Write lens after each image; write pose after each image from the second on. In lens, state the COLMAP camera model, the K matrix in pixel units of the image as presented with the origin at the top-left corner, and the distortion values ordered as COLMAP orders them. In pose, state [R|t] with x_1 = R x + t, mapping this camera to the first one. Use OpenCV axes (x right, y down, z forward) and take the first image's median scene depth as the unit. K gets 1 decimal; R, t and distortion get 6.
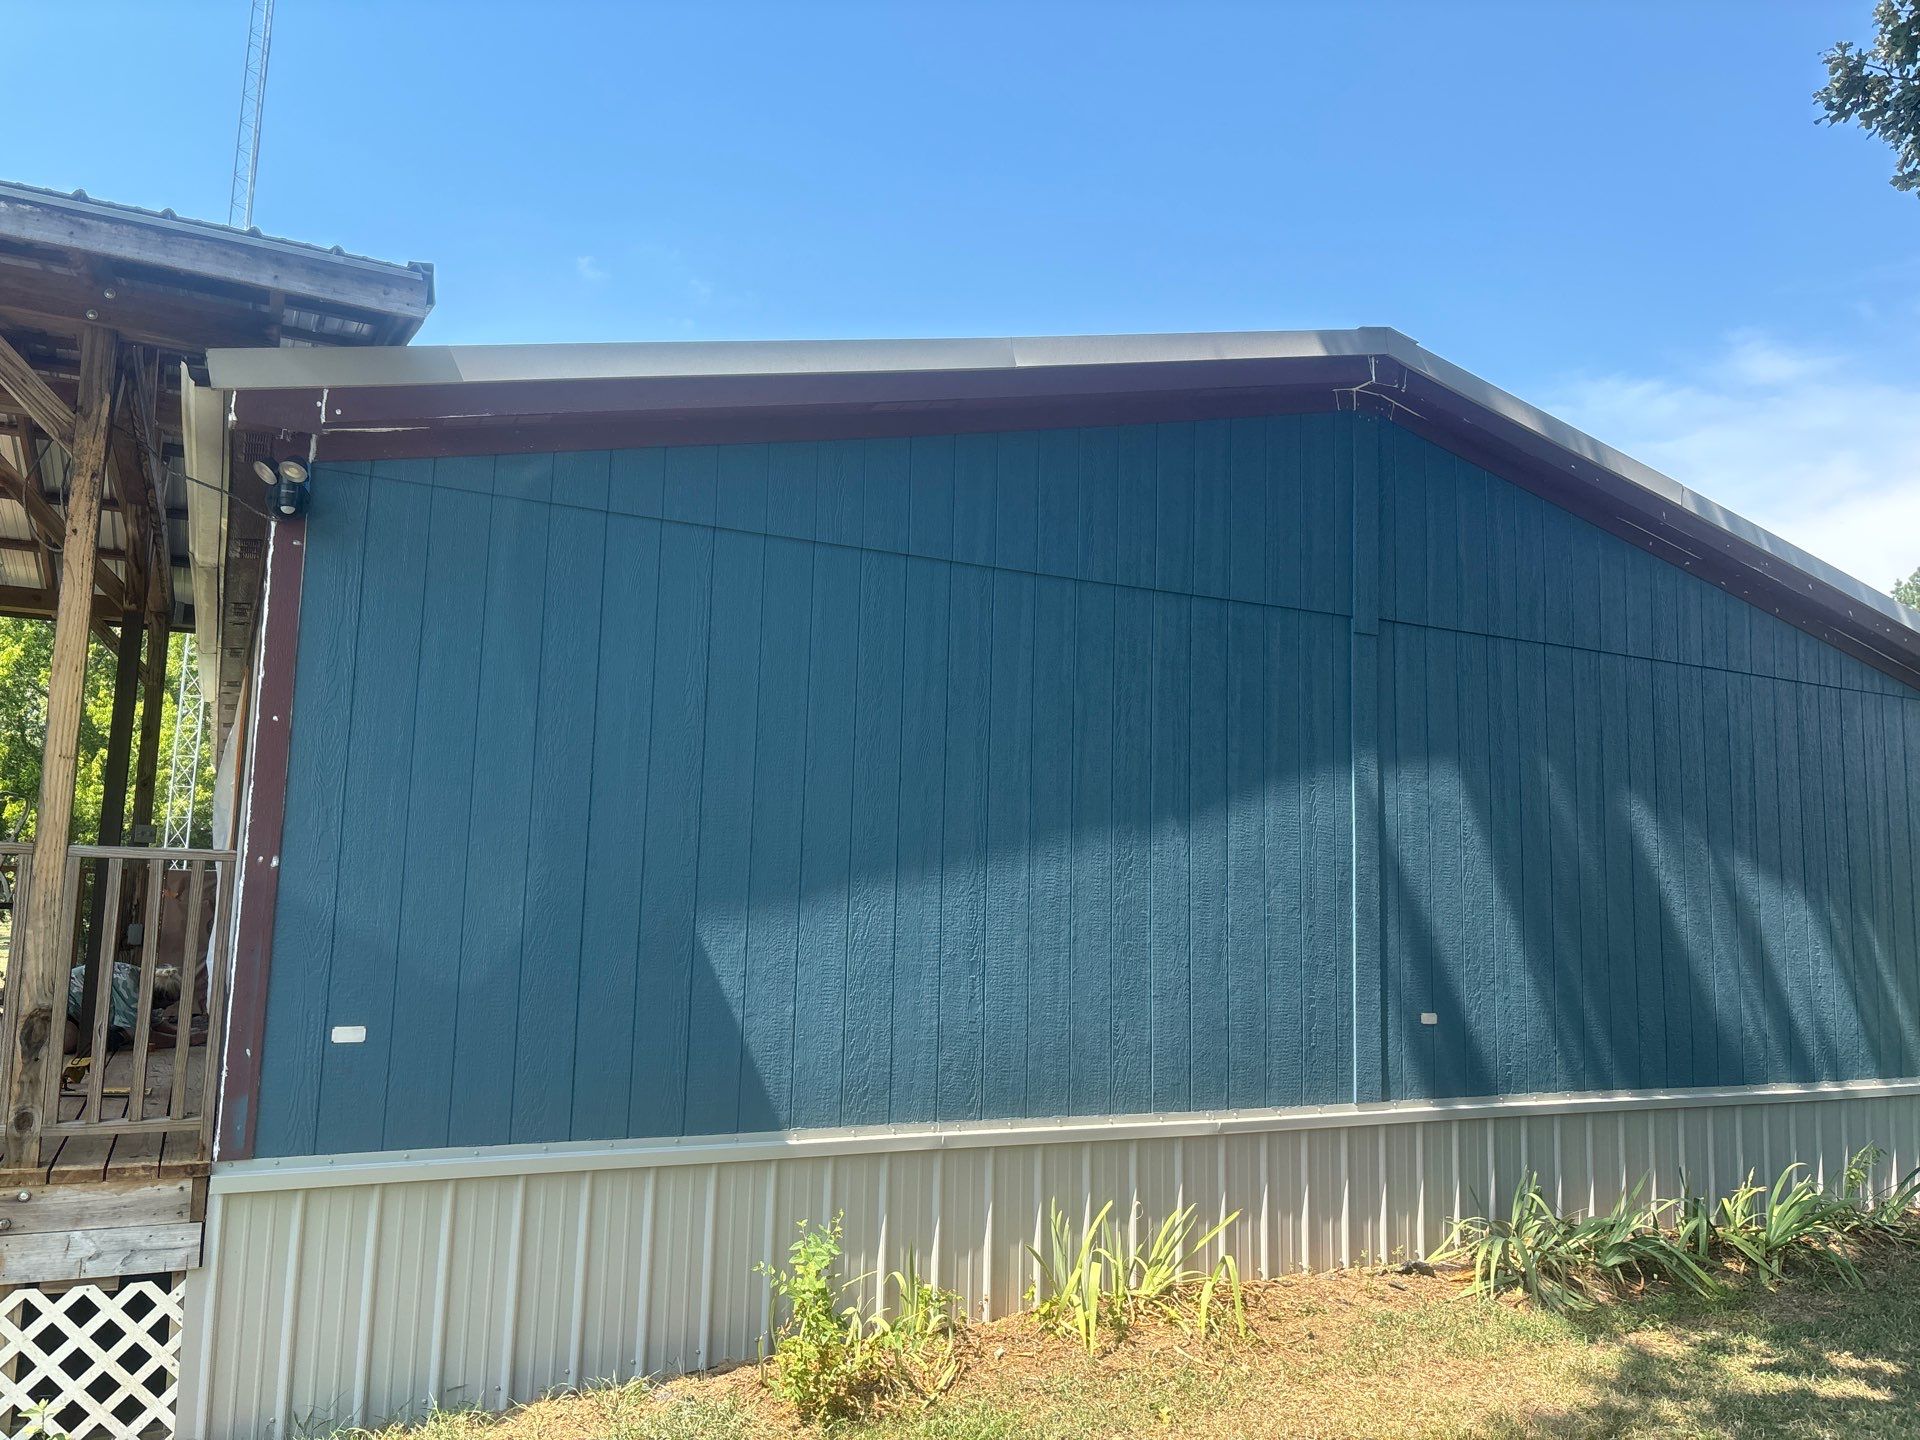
lens RADIAL K [[1391.7, 0, 947.5], [0, 1391.7, 714.6], [0, 0, 1]] dist [0.055071, -0.063693]
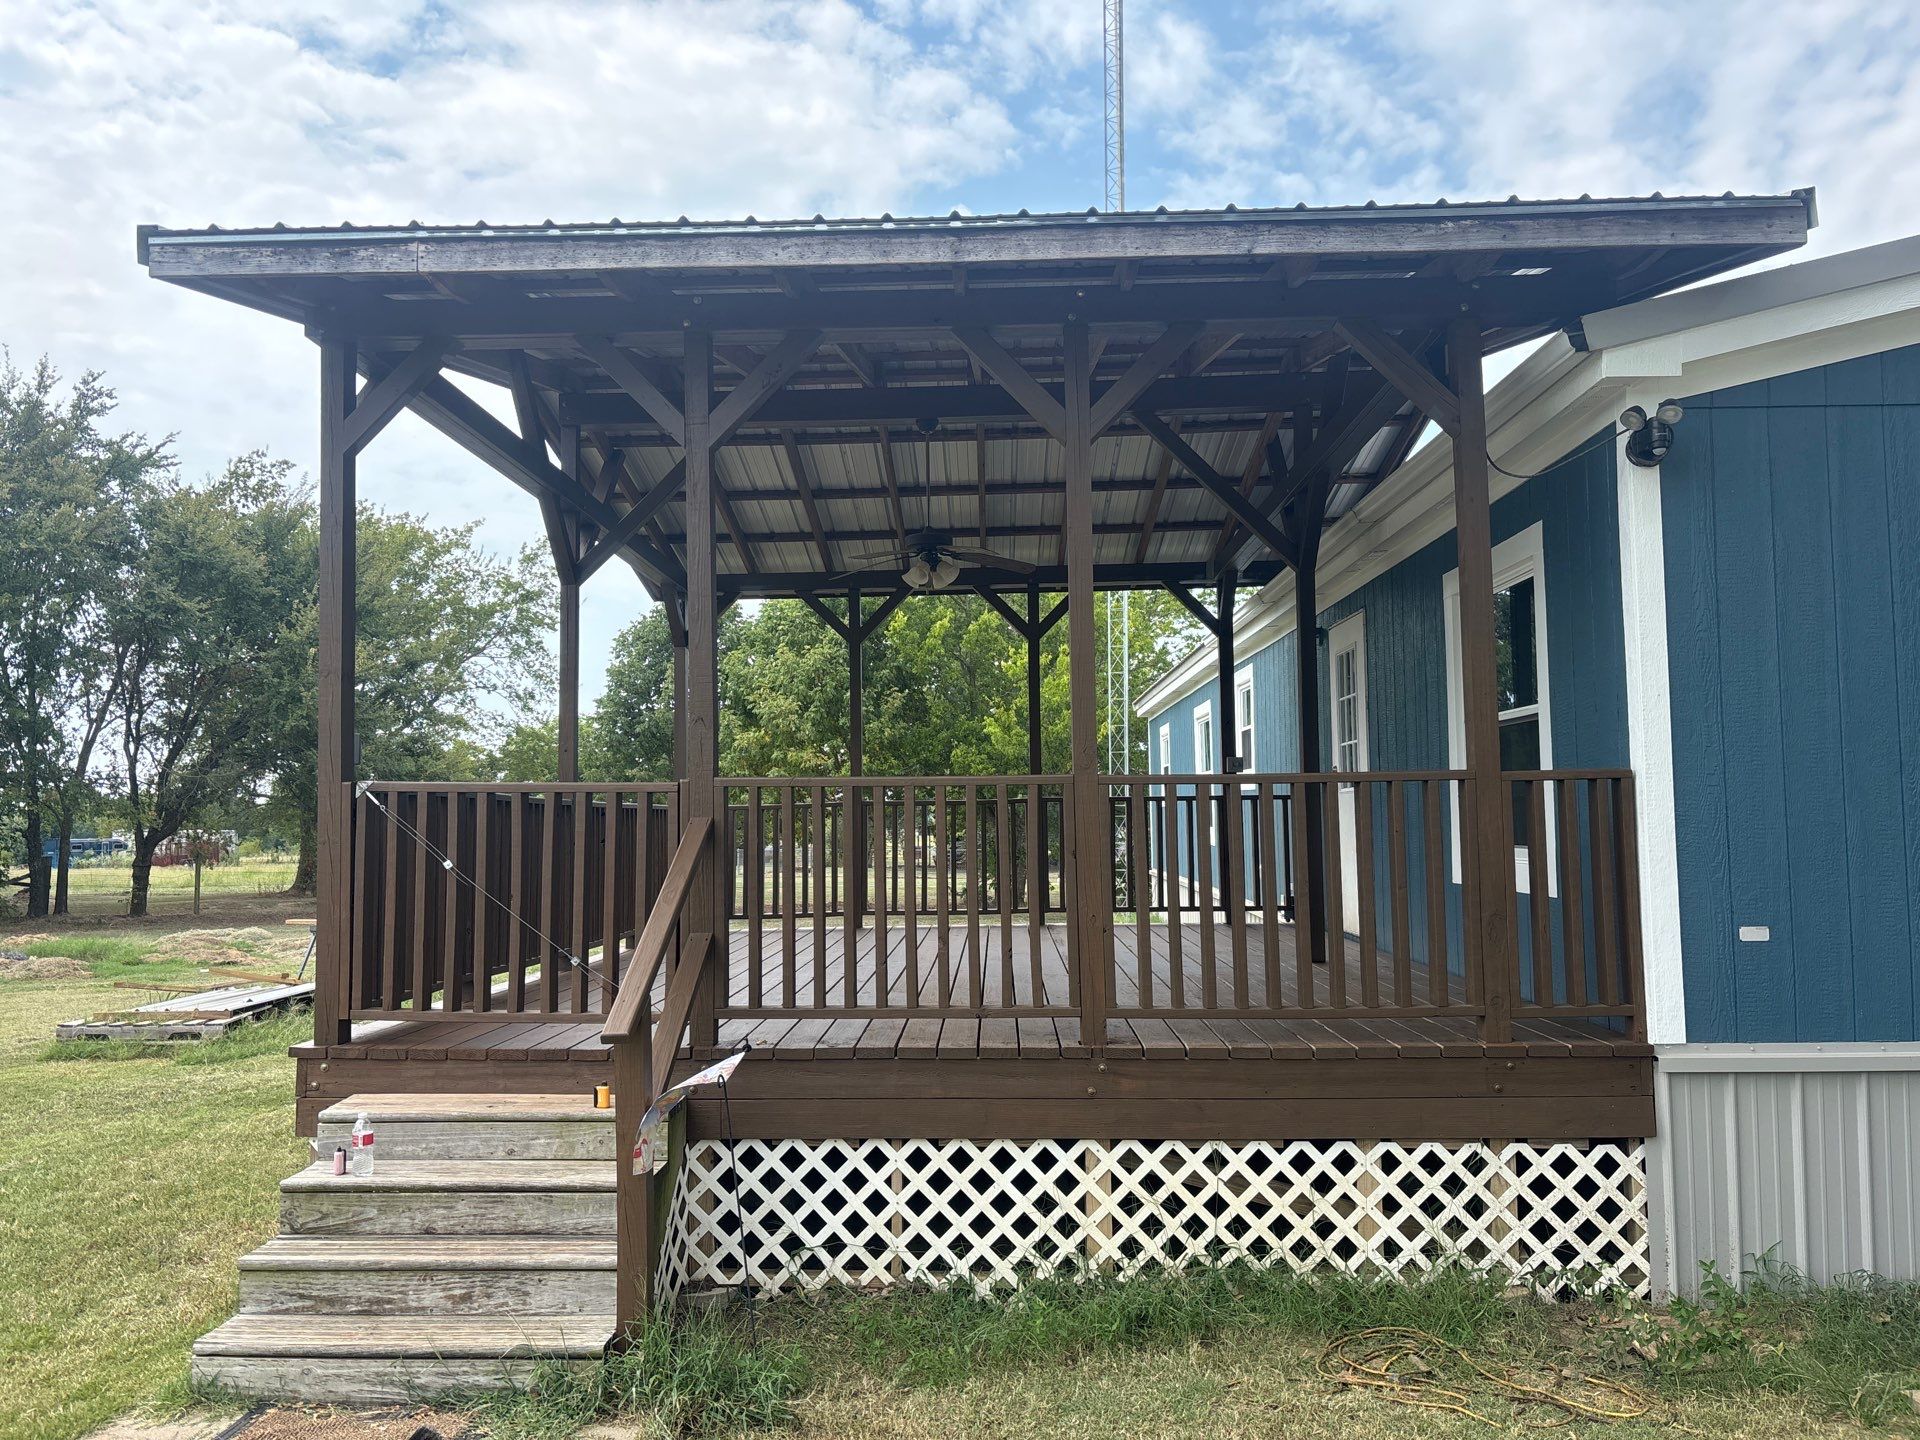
lens RADIAL K [[1391.7, 0, 947.5], [0, 1391.7, 714.6], [0, 0, 1]] dist [0.055071, -0.063693]
pose [[0.877861, -0.064777, -0.474514, -0.478254], [0.096201, 0.994466, 0.042216, -0.045776], [0.469153, -0.082709, 0.879235, -0.232231]]
